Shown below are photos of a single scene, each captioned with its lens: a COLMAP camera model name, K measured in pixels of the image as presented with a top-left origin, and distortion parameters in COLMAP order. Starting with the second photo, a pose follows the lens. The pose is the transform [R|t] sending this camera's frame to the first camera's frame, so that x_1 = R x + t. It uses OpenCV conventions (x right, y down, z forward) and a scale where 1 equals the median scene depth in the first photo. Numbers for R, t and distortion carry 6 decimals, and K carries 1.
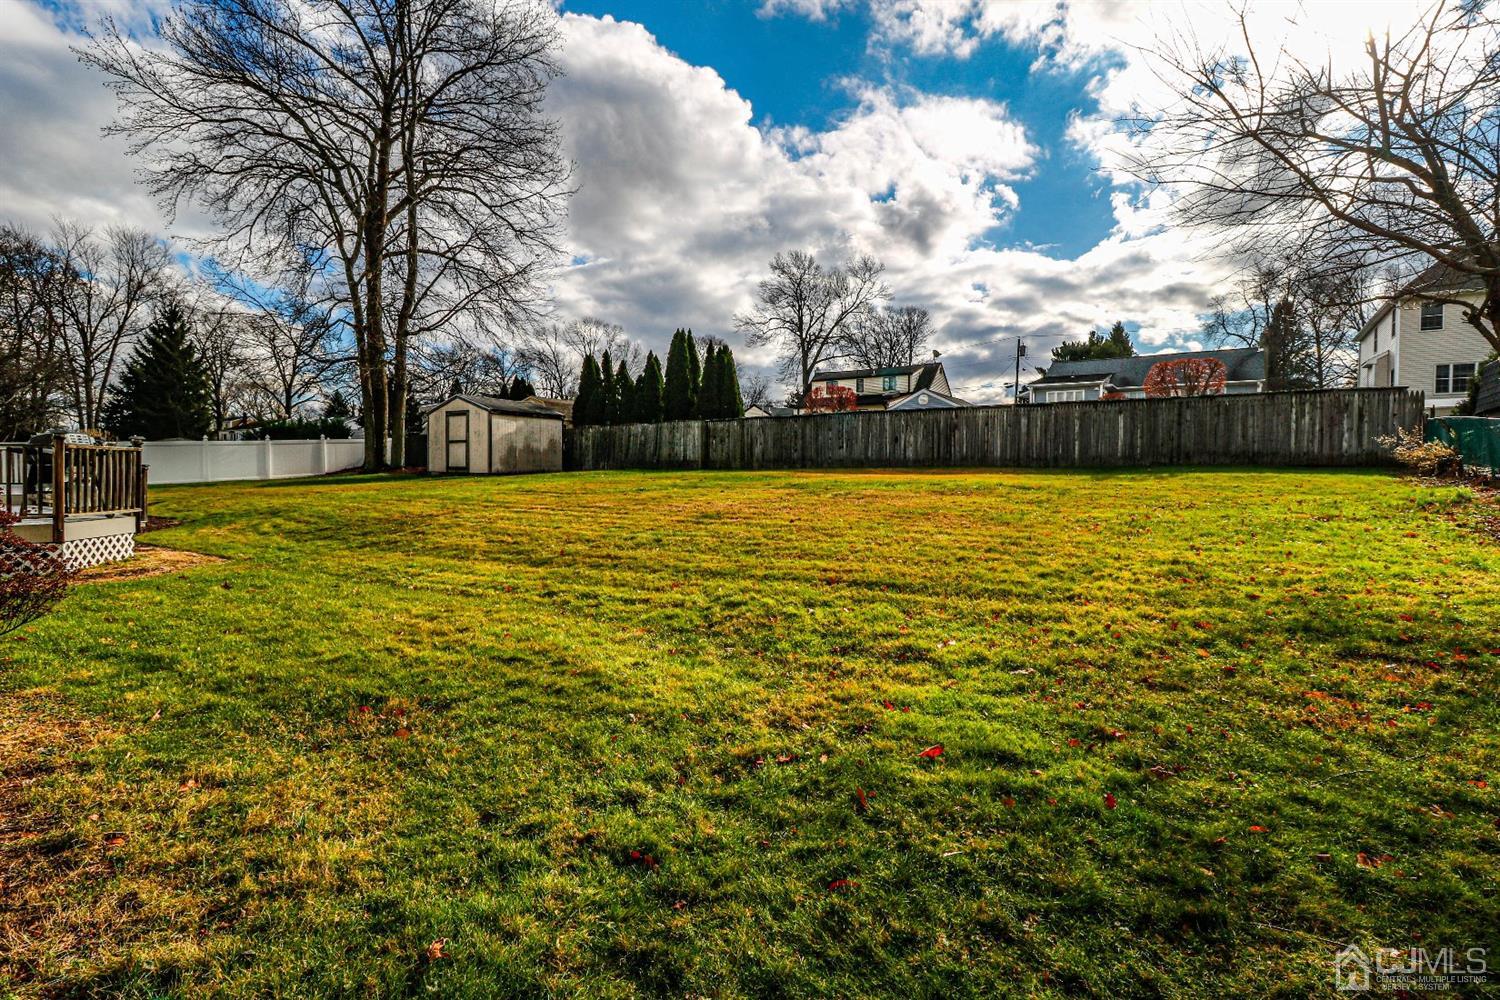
lens RADIAL K [[704.0, 0, 746.9], [0, 704.0, 493.6], [0, 0, 1]] dist [0.000883, -0.011356]
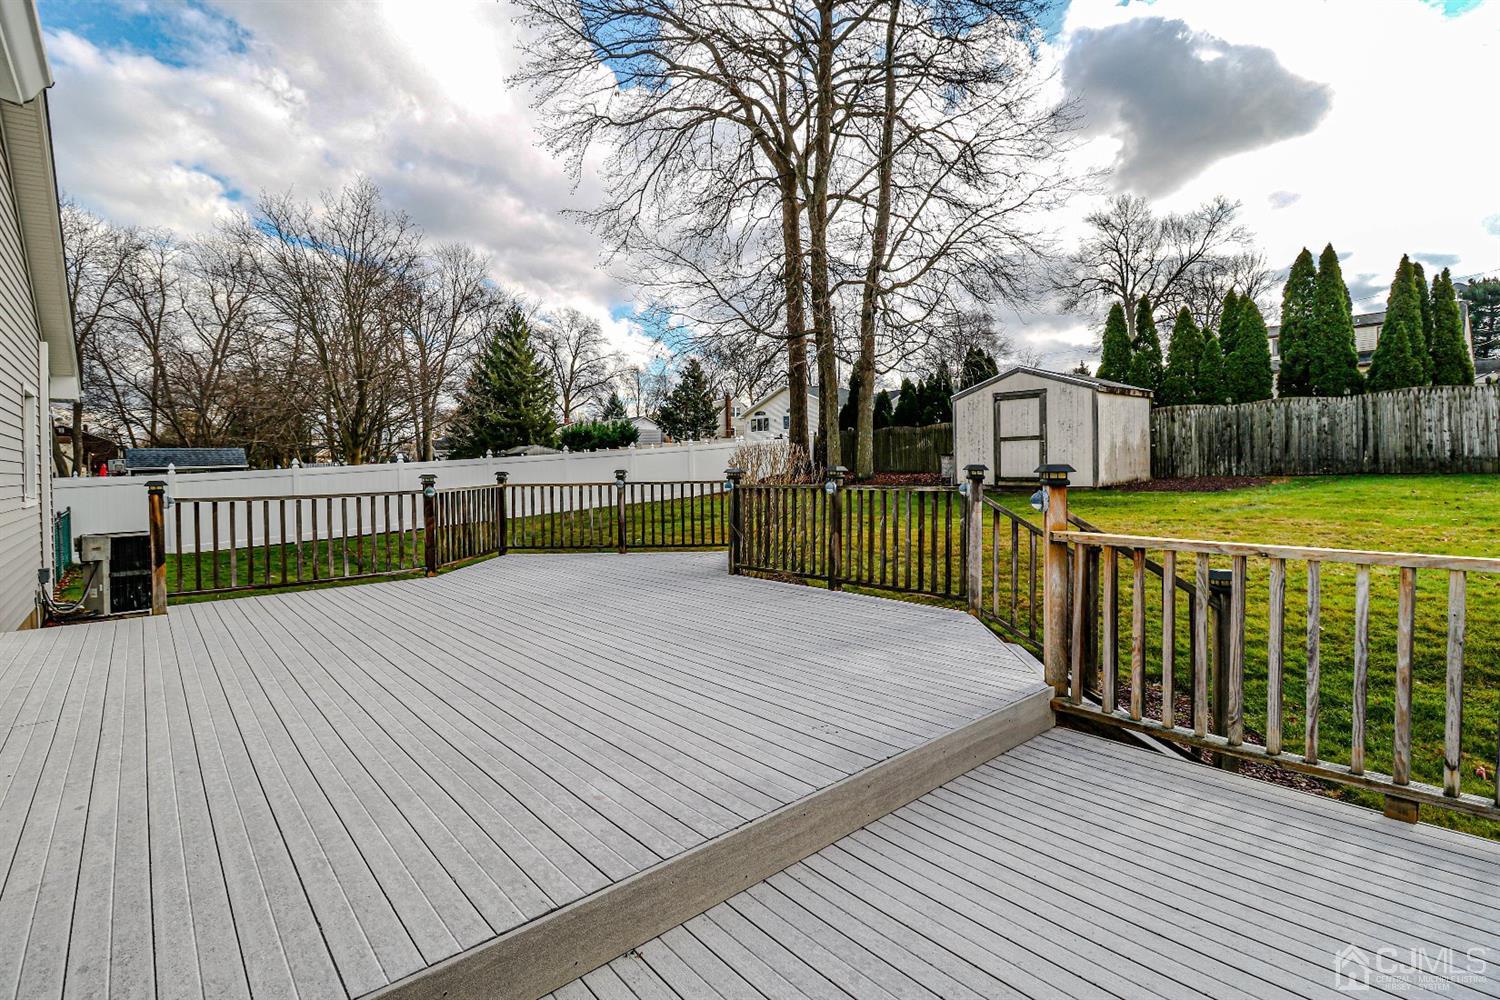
lens RADIAL K [[709.2, 0, 750.1], [0, 709.2, 460.7], [0, 0, 1]] dist [-0.000253, -0.000019]
pose [[0.962724, -0.028059, -0.269028, -0.479807], [0.019007, 0.999164, -0.036196, -0.034441], [0.269819, 0.029734, 0.962452, 0.303174]]
